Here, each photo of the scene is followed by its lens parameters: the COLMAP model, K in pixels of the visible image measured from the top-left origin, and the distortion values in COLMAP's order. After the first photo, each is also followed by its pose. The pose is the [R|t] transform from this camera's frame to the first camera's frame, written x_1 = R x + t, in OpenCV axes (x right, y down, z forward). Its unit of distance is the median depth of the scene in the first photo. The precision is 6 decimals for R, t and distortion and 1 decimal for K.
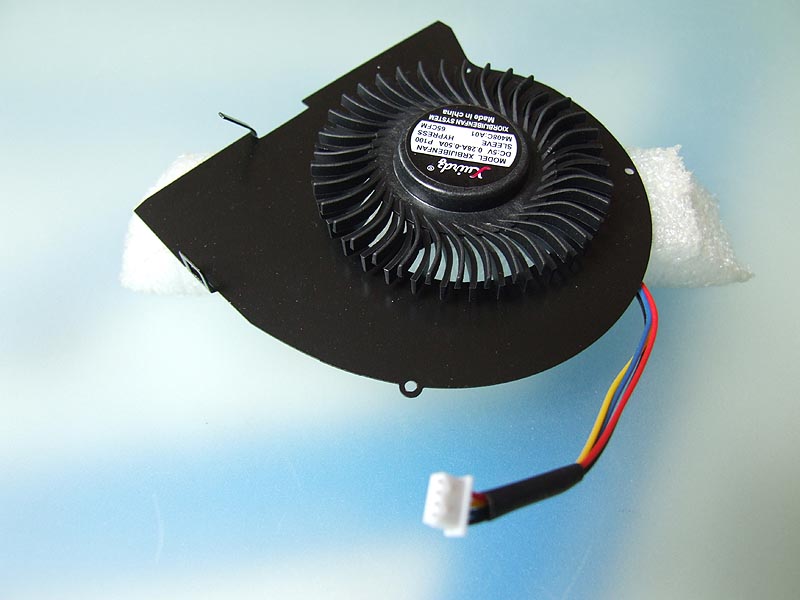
lens RADIAL K [[653.2, 0, 400.0], [0, 653.2, 300.0], [0, 0, 1]] dist [-0.117457, 0.007980]
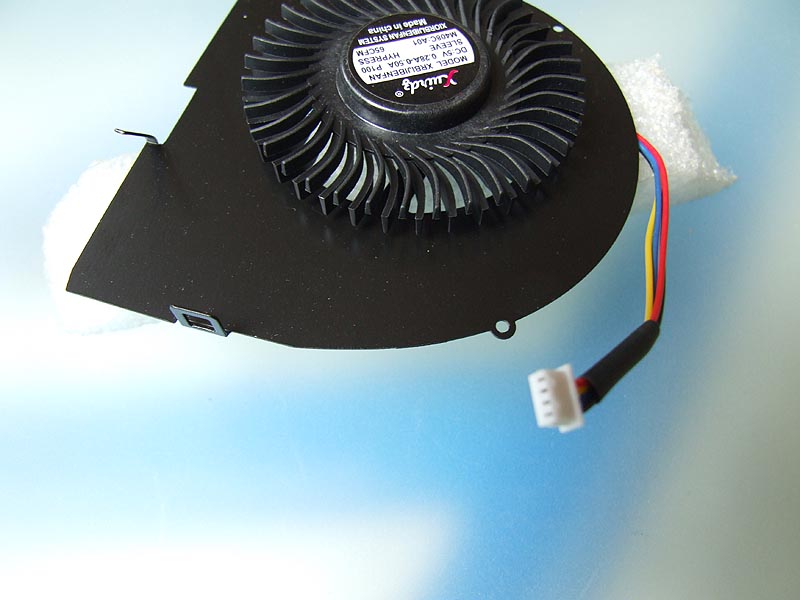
lens RADIAL K [[653.2, 0, 400.0], [0, 653.2, 300.0], [0, 0, 1]] dist [-0.117457, 0.007980]
pose [[0.864718, -0.438562, 0.244797, -0.274332], [0.413834, 0.898317, 0.147543, -0.079889], [-0.284612, -0.026278, 0.958283, 0.161244]]
